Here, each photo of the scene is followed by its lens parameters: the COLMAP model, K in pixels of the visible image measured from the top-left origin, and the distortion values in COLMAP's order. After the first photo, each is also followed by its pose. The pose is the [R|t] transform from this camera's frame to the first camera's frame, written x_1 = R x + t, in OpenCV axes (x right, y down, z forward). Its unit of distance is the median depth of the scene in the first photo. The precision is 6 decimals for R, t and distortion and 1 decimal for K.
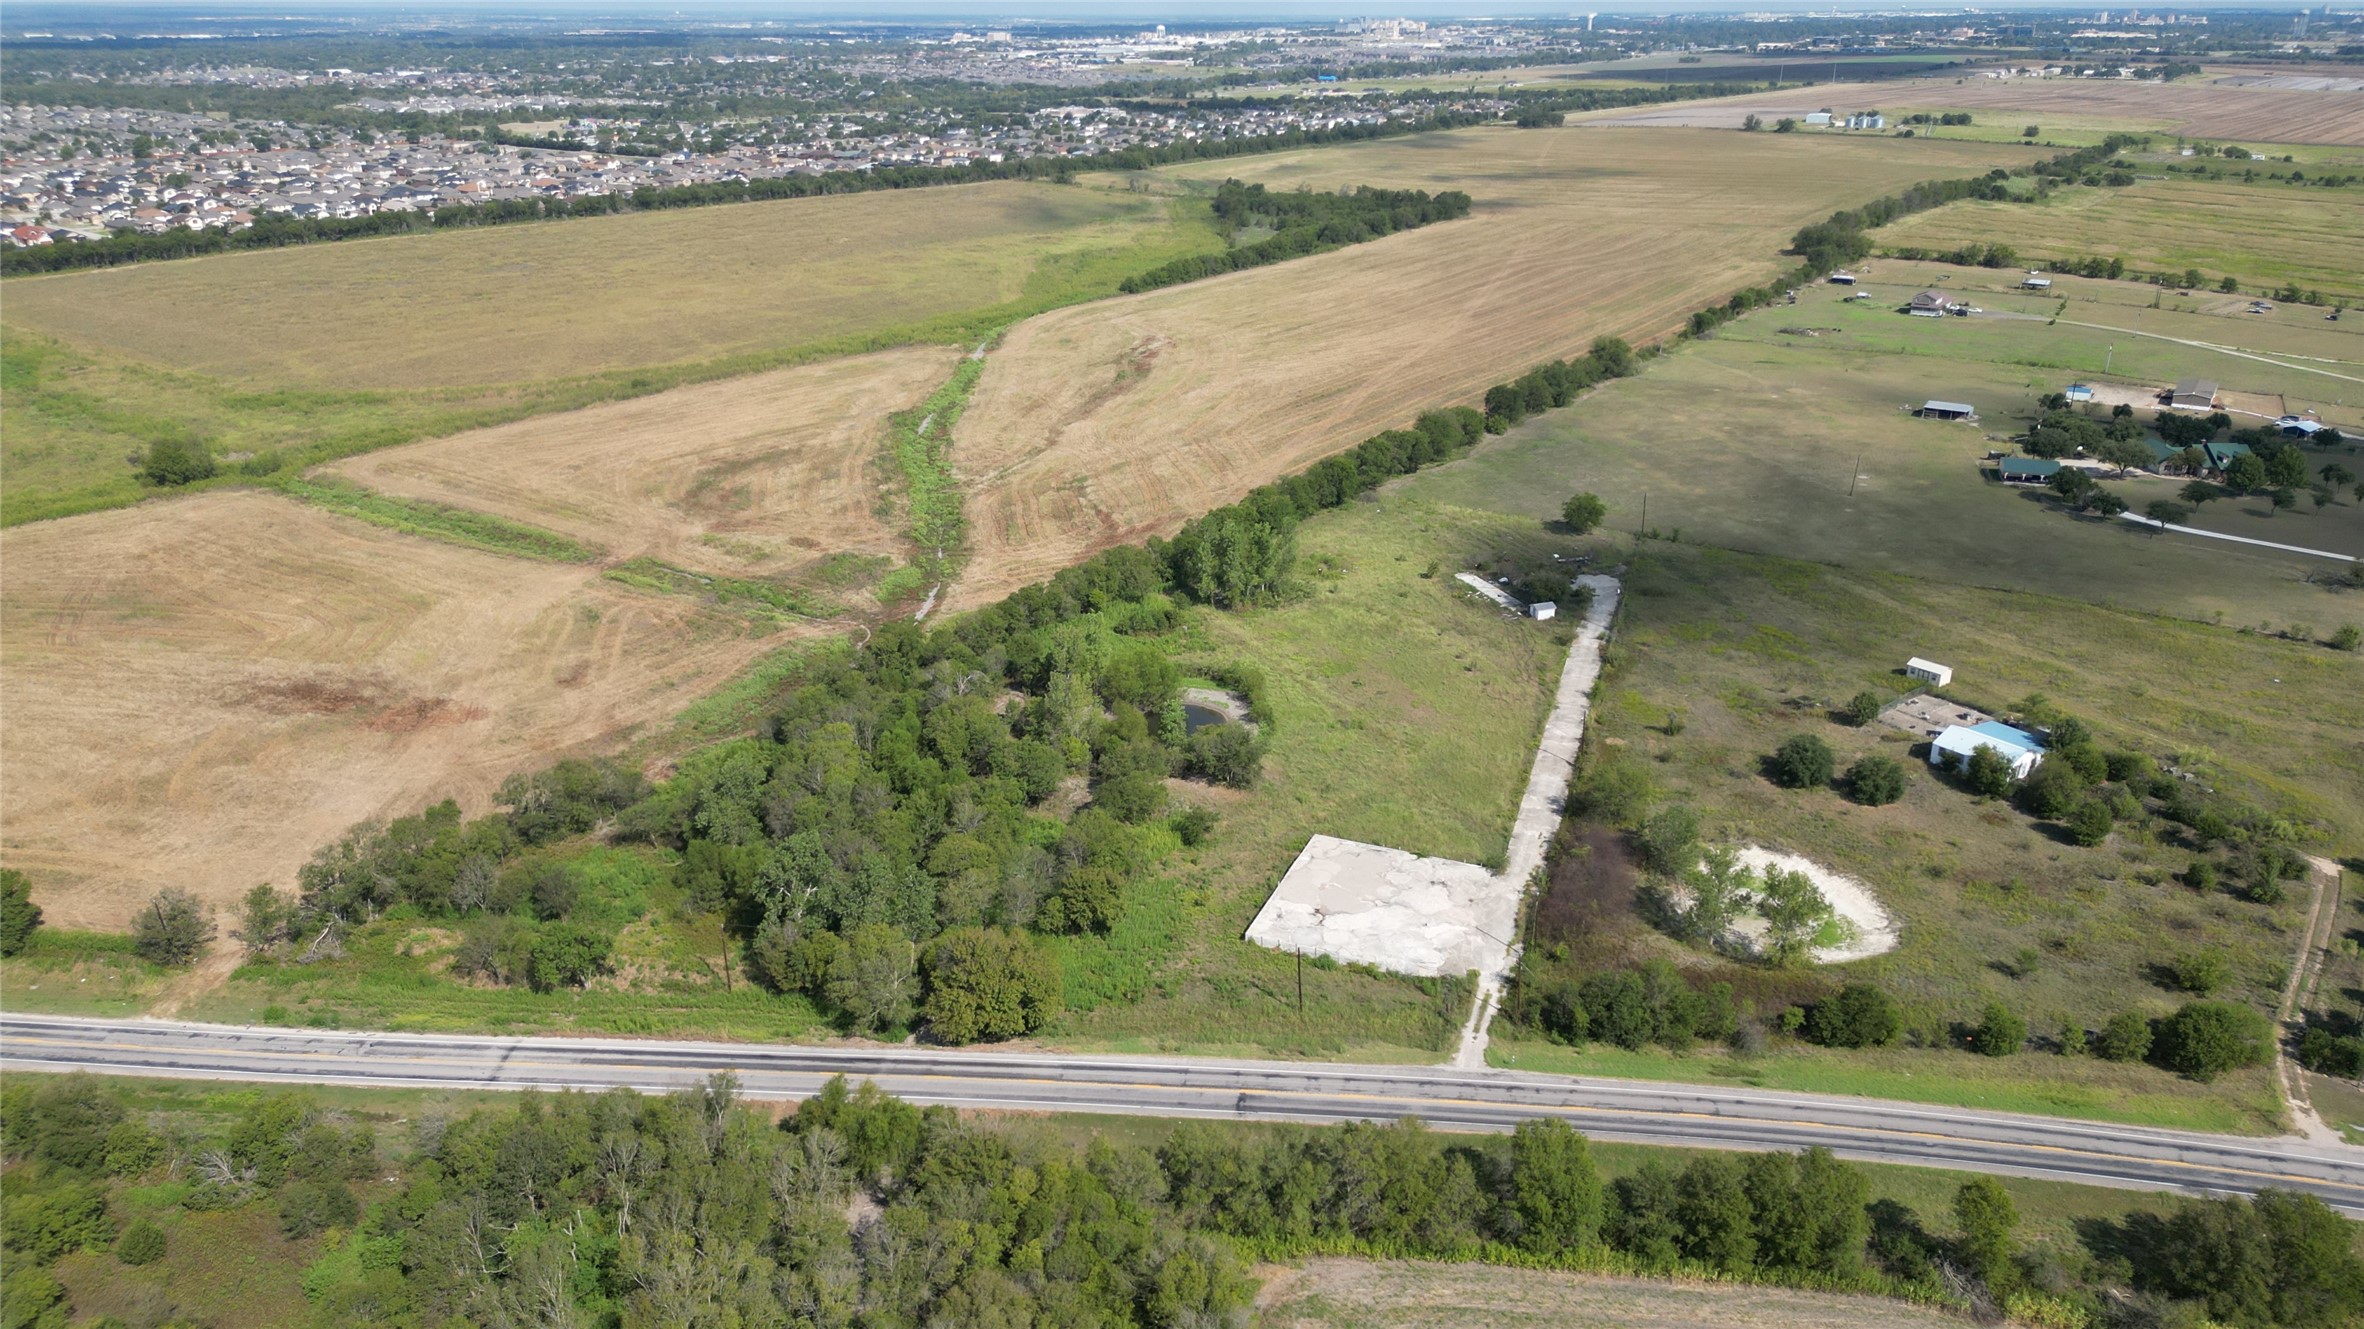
lens RADIAL K [[1645.1, 0, 1179.5], [0, 1645.1, 680.0], [0, 0, 1]] dist [0.066379, -0.060502]
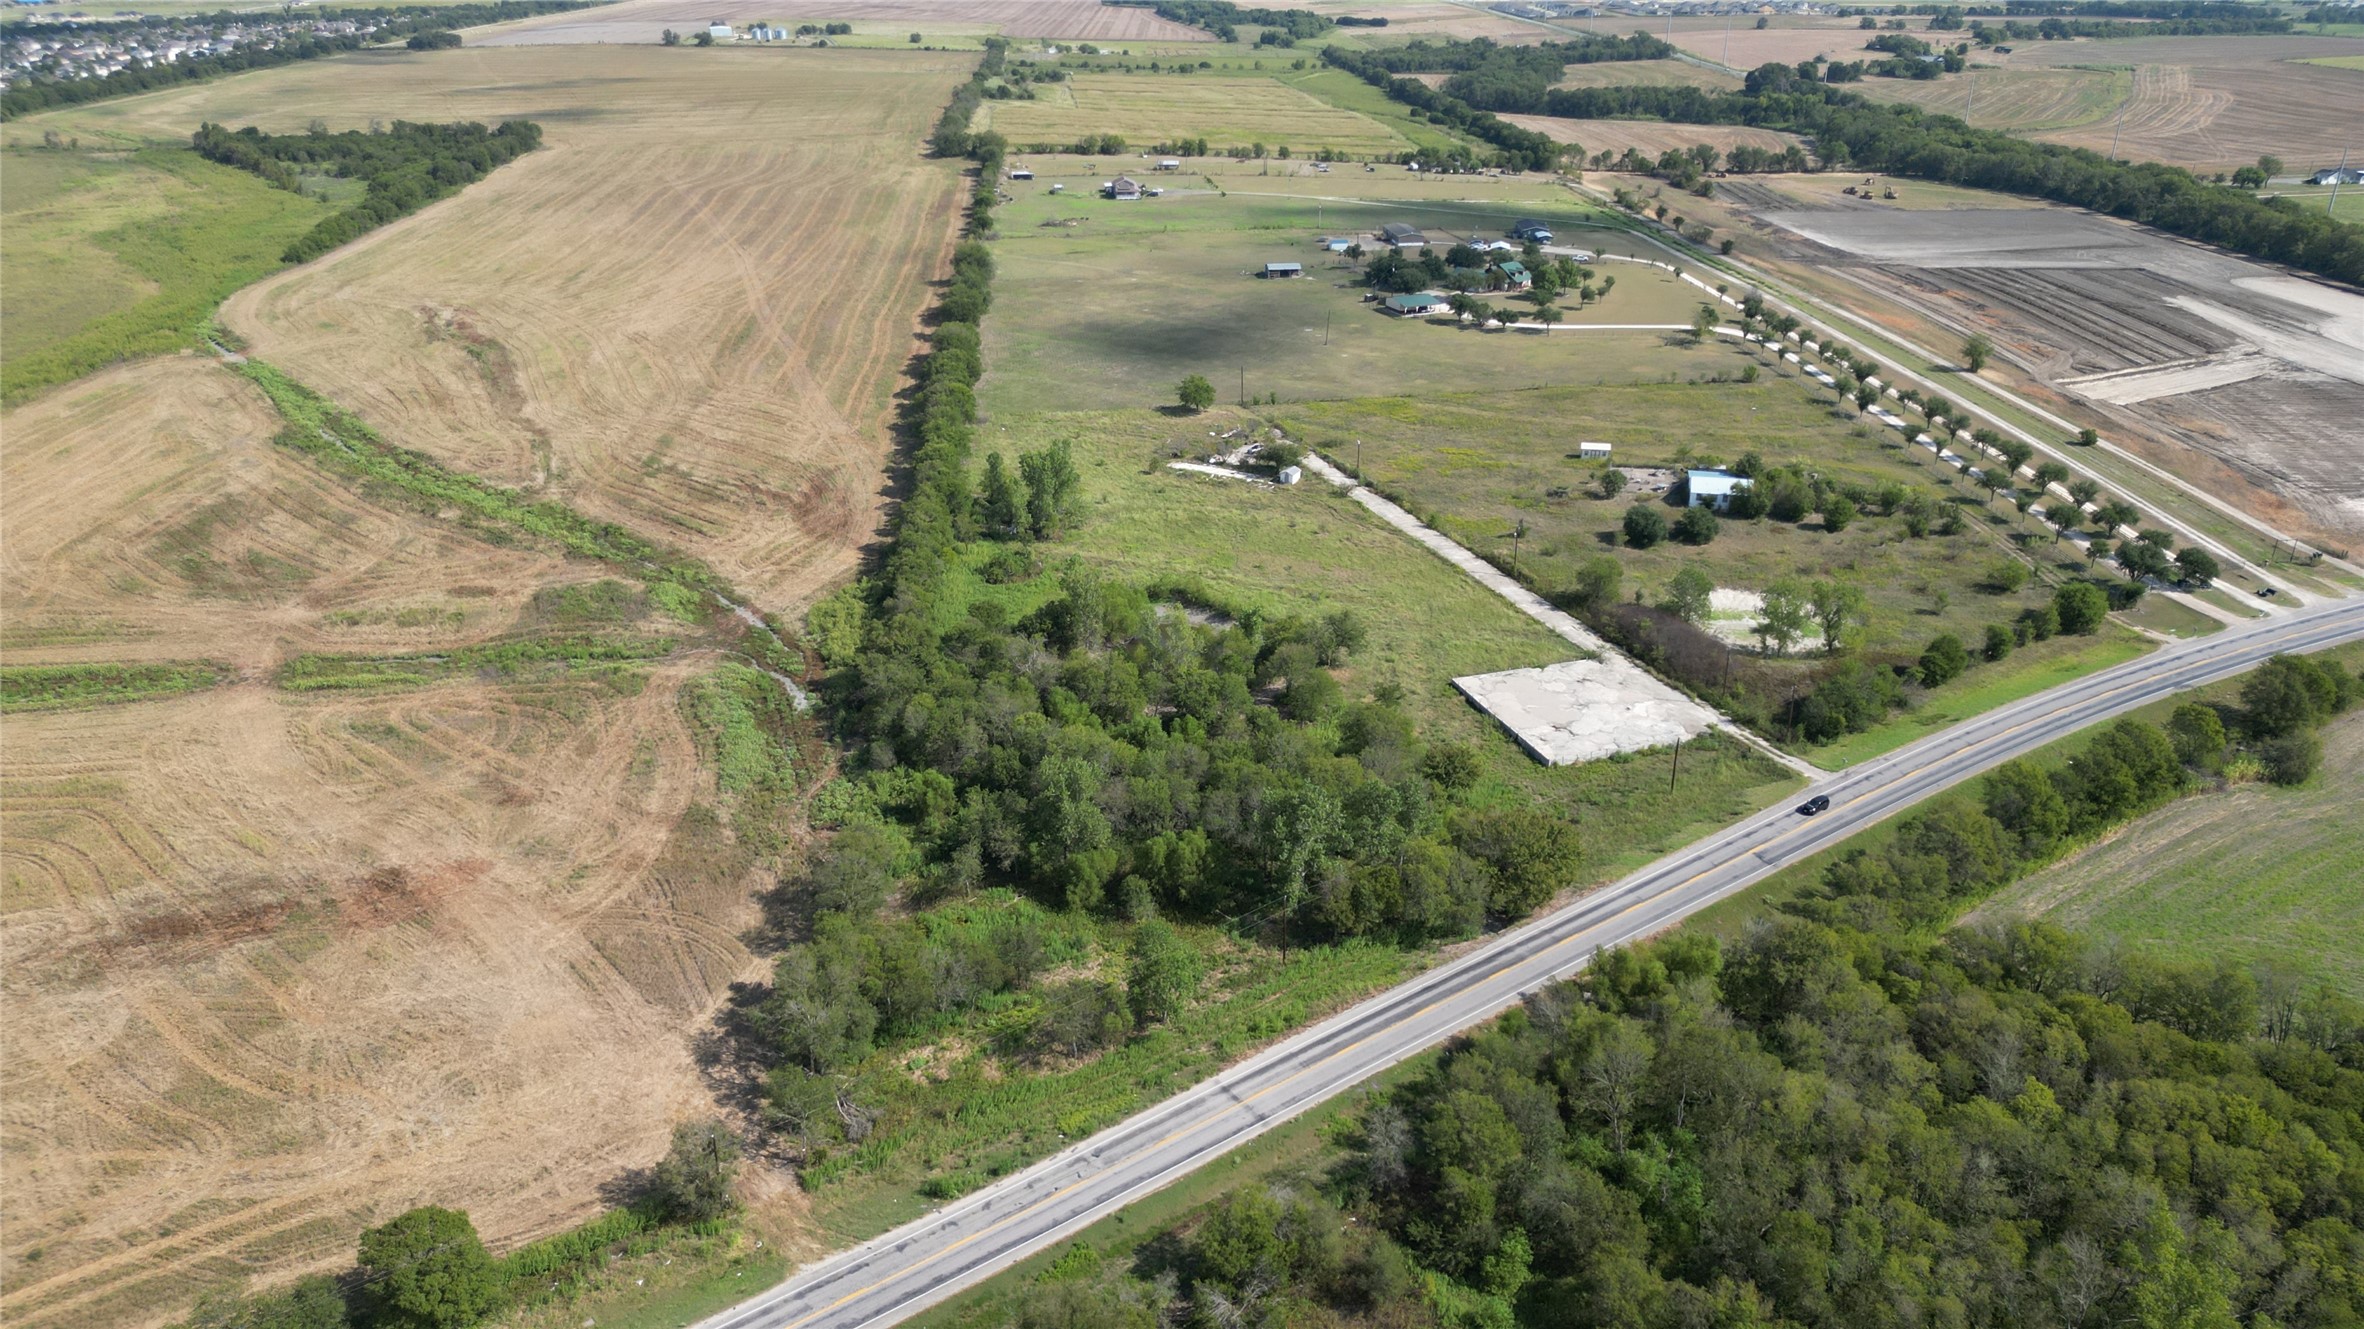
lens RADIAL K [[1645.1, 0, 1179.5], [0, 1645.1, 680.0], [0, 0, 1]] dist [0.066379, -0.060502]
pose [[0.755702, -0.274099, 0.594798, -0.503696], [0.247562, 0.960375, 0.128035, -0.065438], [-0.606323, 0.050494, 0.793614, 0.159797]]
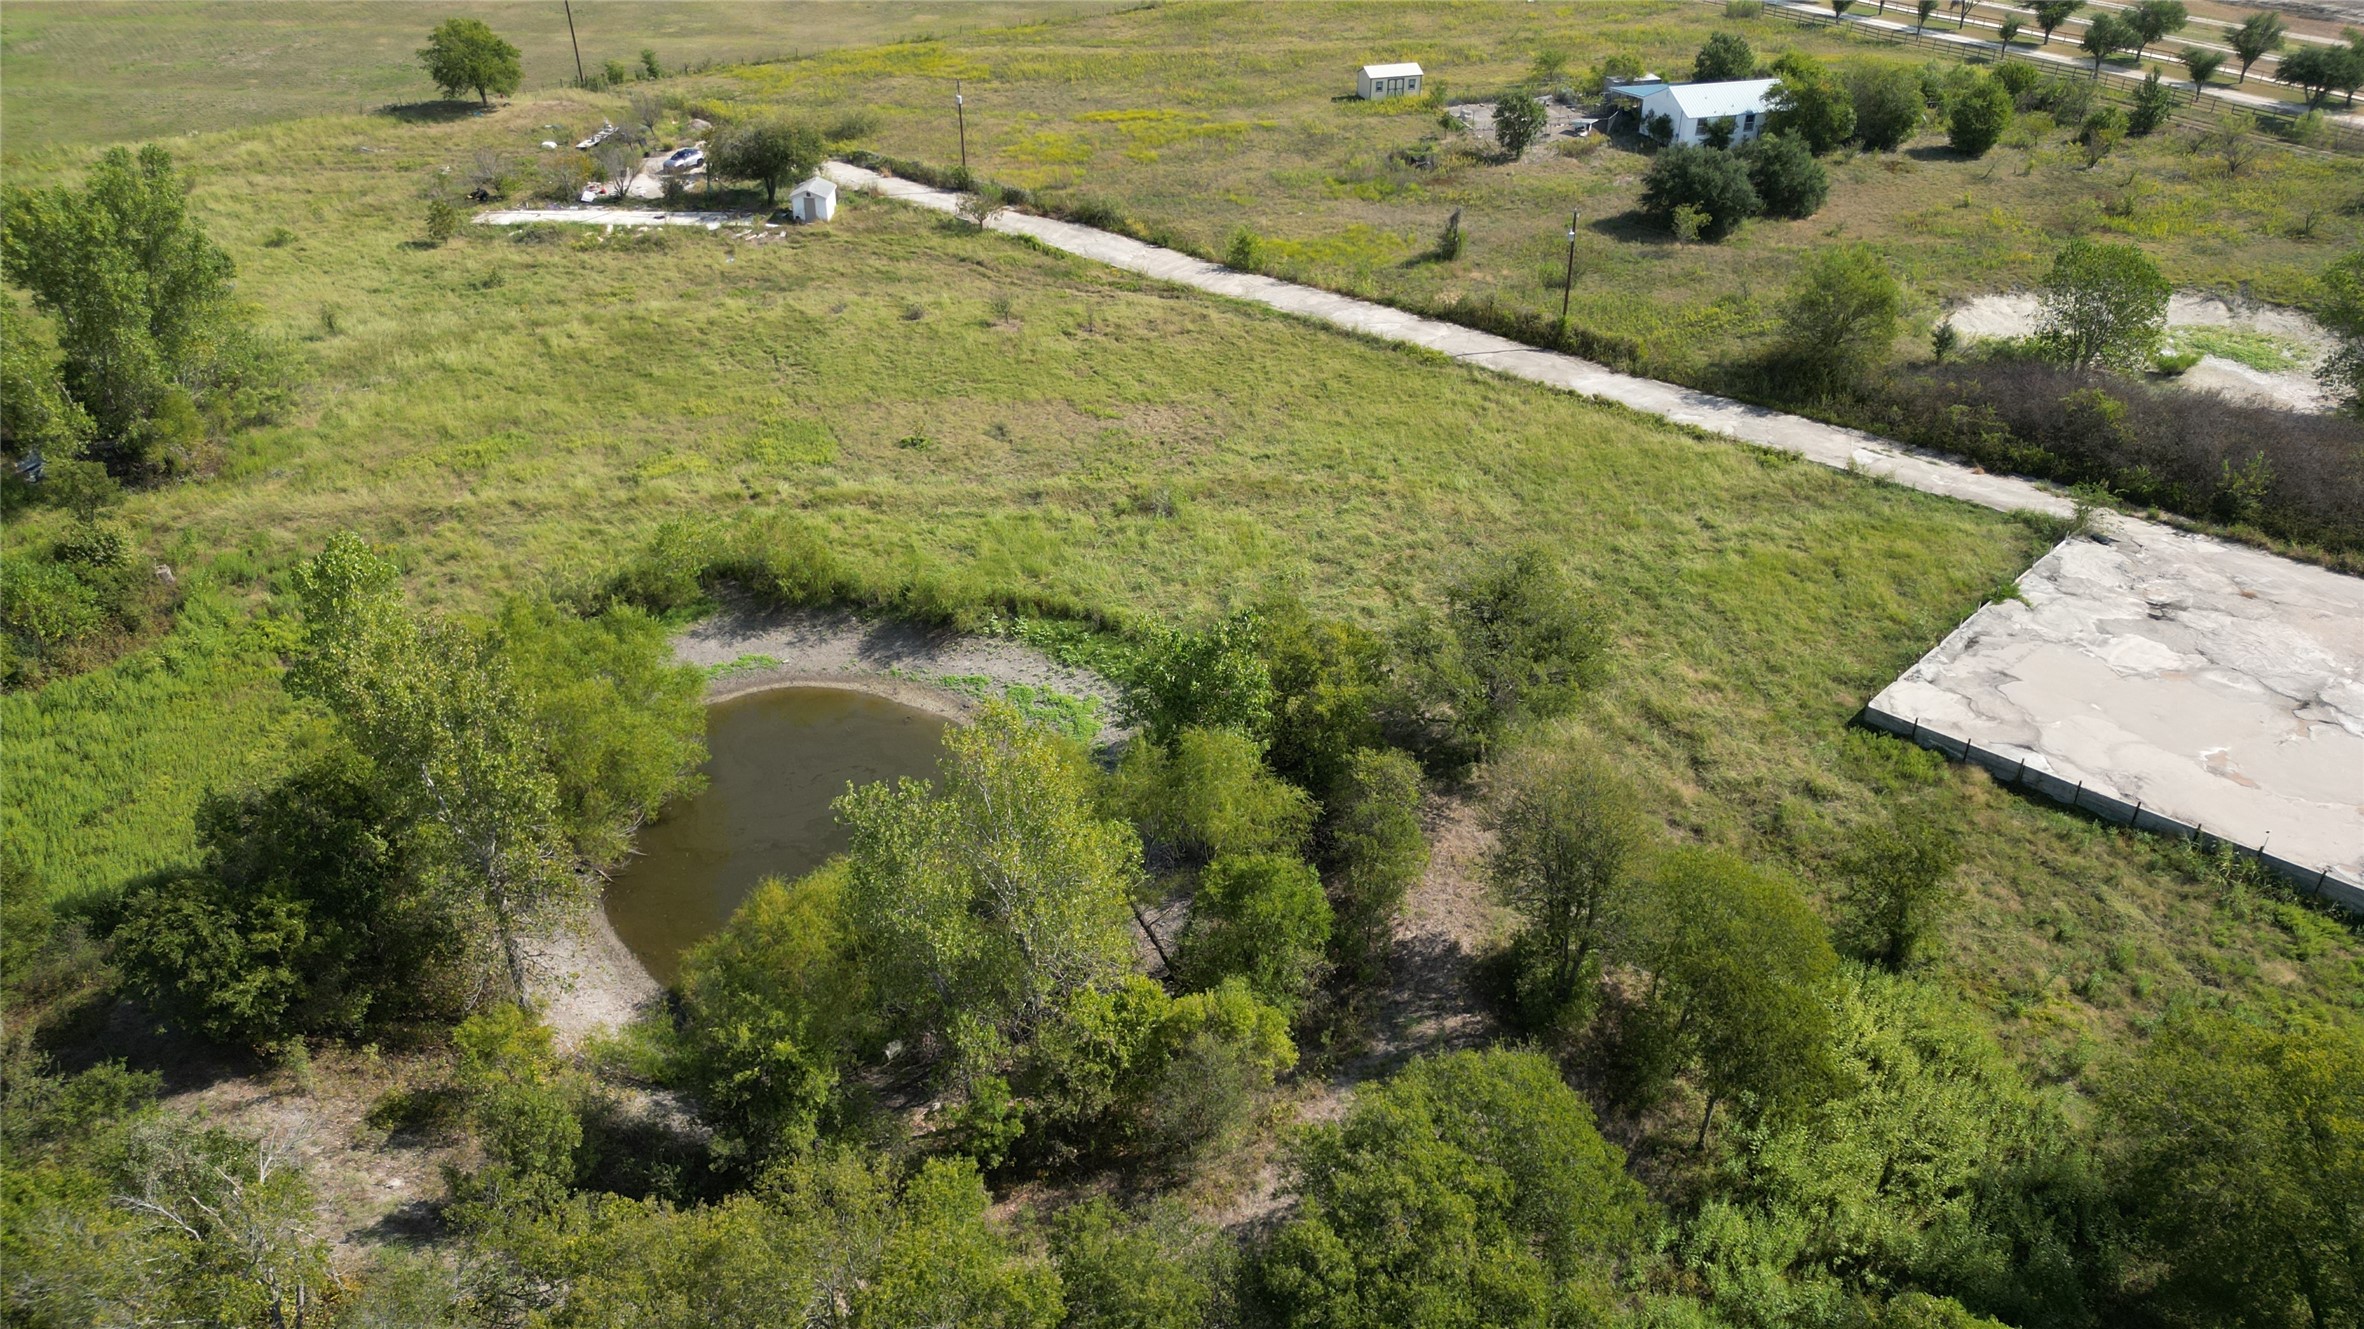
lens RADIAL K [[1645.1, 0, 1179.5], [0, 1645.1, 680.0], [0, 0, 1]] dist [0.066379, -0.060502]
pose [[0.363391, -0.481536, 0.797540, -0.158095], [0.351542, 0.863653, 0.361277, -0.053653], [-0.862766, 0.149084, 0.483124, 0.670897]]
